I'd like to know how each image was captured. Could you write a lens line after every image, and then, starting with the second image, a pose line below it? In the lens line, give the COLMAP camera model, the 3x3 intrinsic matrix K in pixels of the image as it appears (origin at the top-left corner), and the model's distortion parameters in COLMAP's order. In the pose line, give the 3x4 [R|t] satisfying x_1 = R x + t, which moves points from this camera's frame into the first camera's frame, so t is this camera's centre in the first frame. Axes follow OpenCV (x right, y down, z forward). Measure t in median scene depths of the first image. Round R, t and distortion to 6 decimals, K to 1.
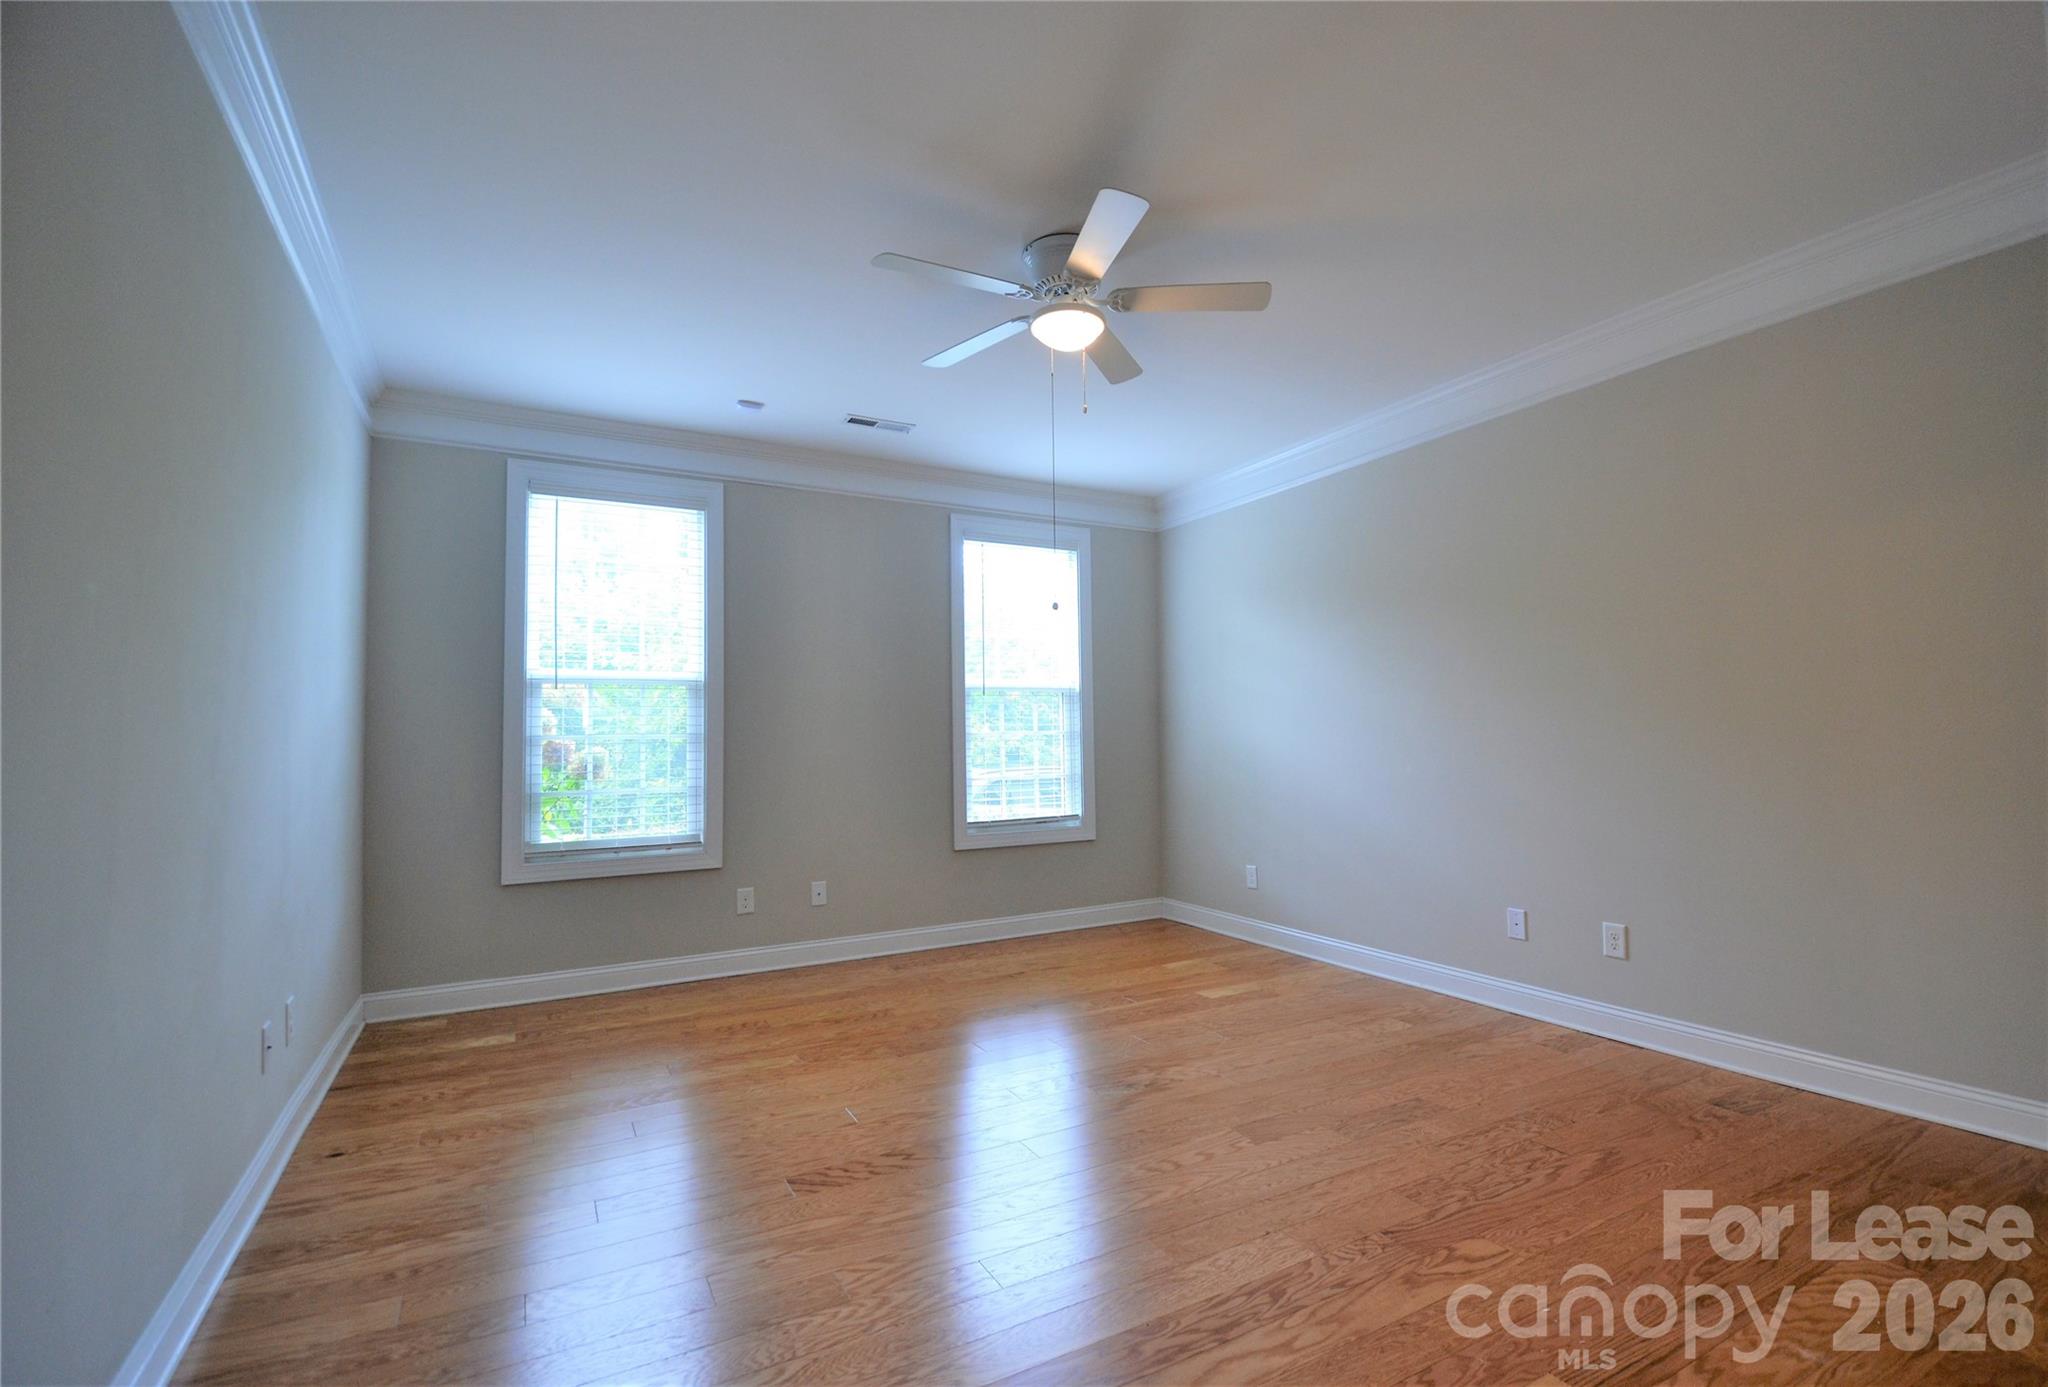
lens RADIAL K [[933.0, 0, 1024.0], [0, 933.0, 693.5], [0, 0, 1]] dist [-0.000163, -0.000024]
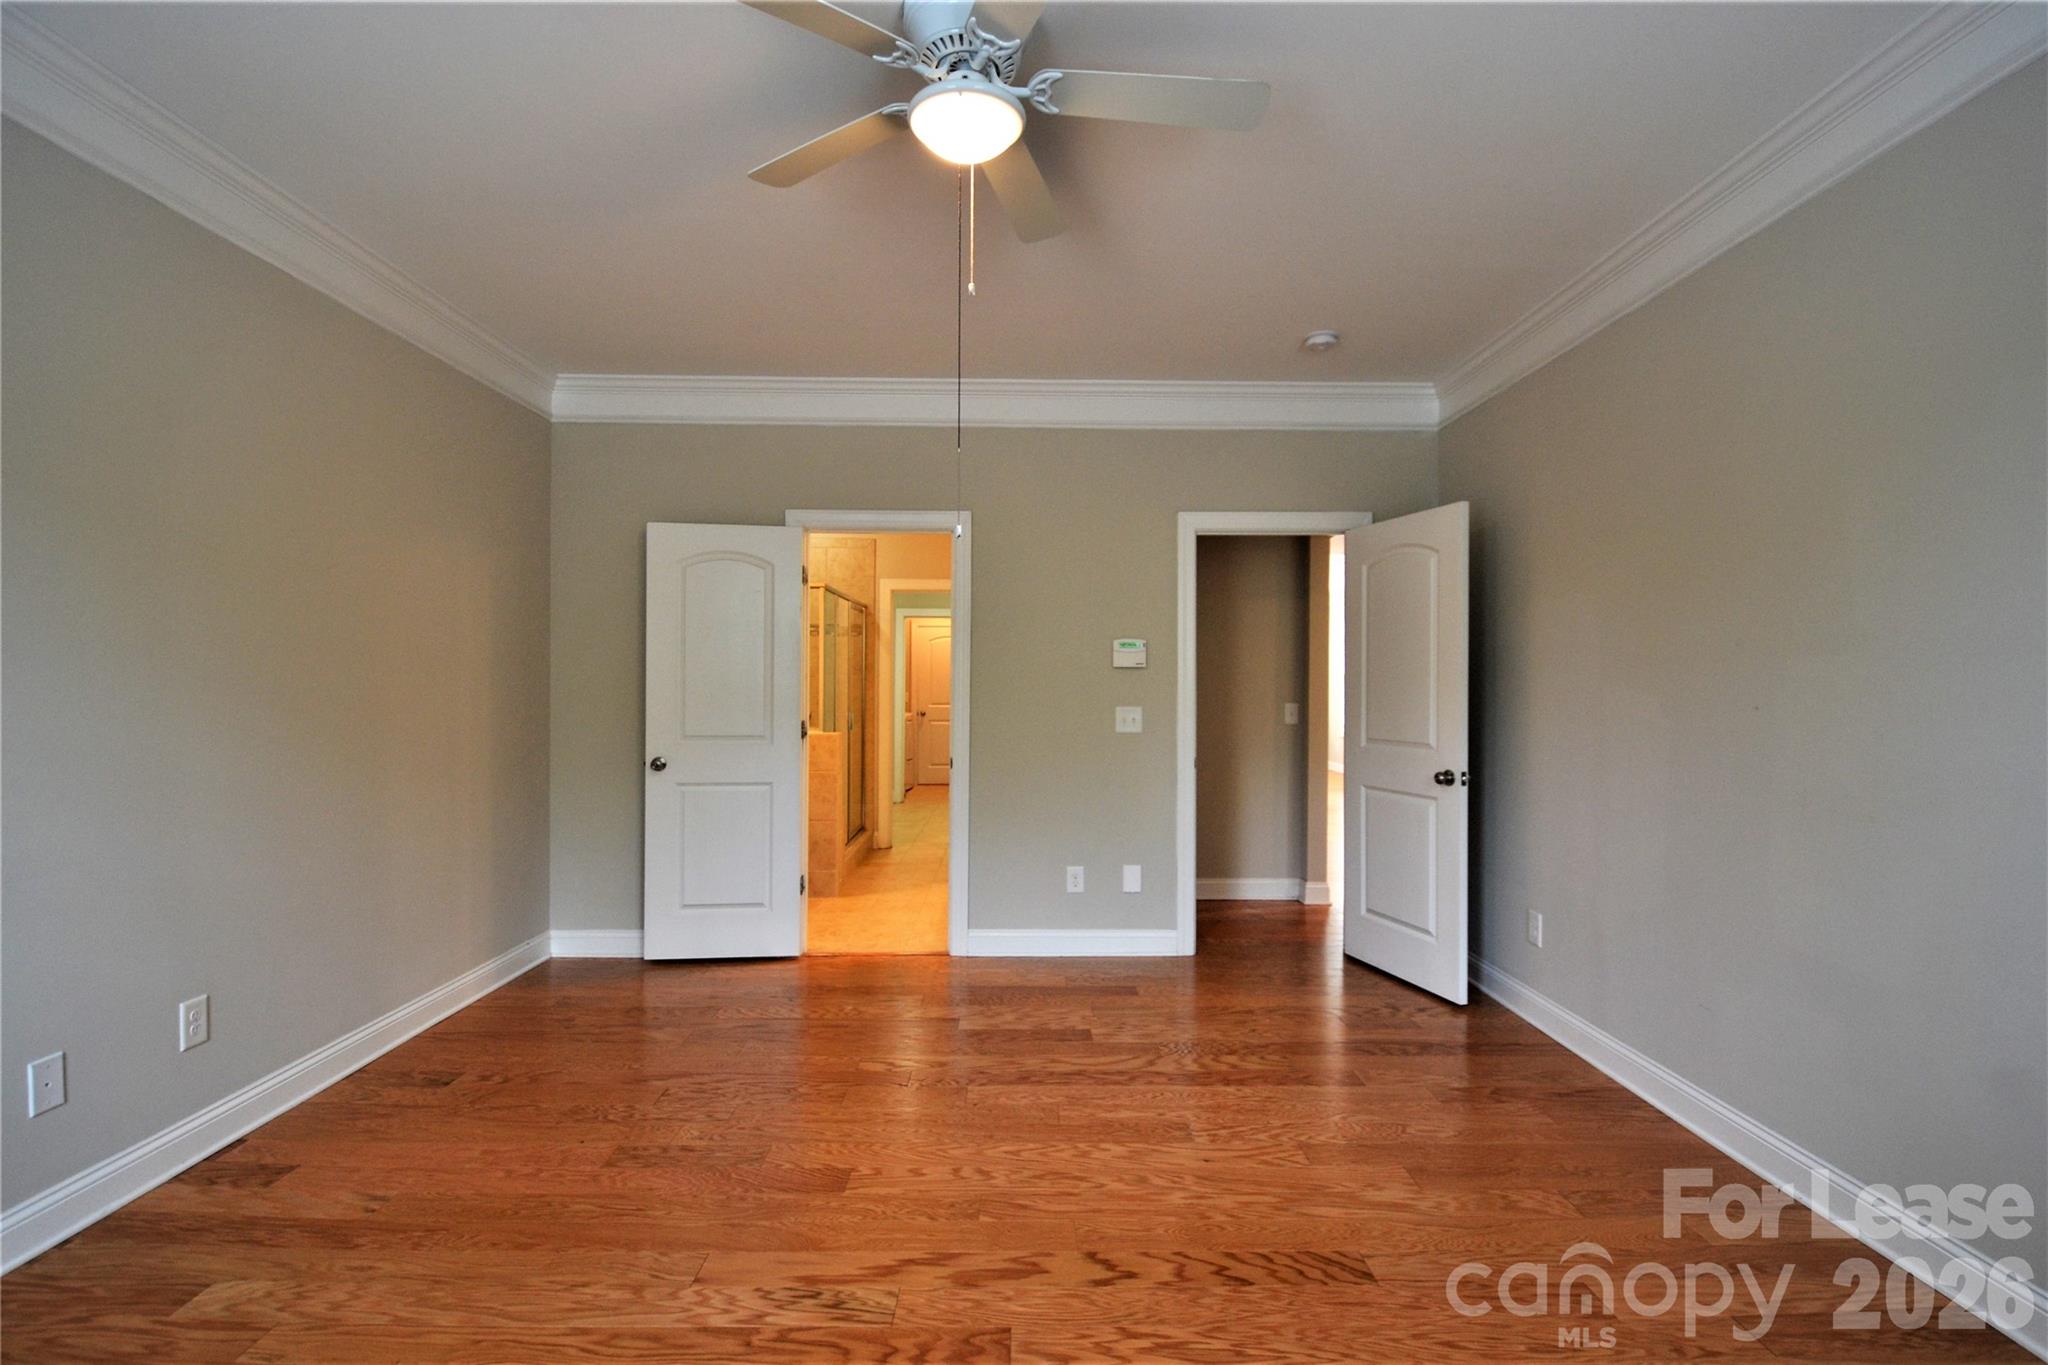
lens RADIAL K [[921.1, 0, 1024.0], [0, 921.1, 682.5], [0, 0, 1]] dist [-0.001582, -0.000420]
pose [[-0.884144, 0.008606, 0.467136, -0.330569], [-0.019072, 0.998332, -0.054490, 0.039400], [-0.466825, -0.057086, -0.882505, 1.715155]]
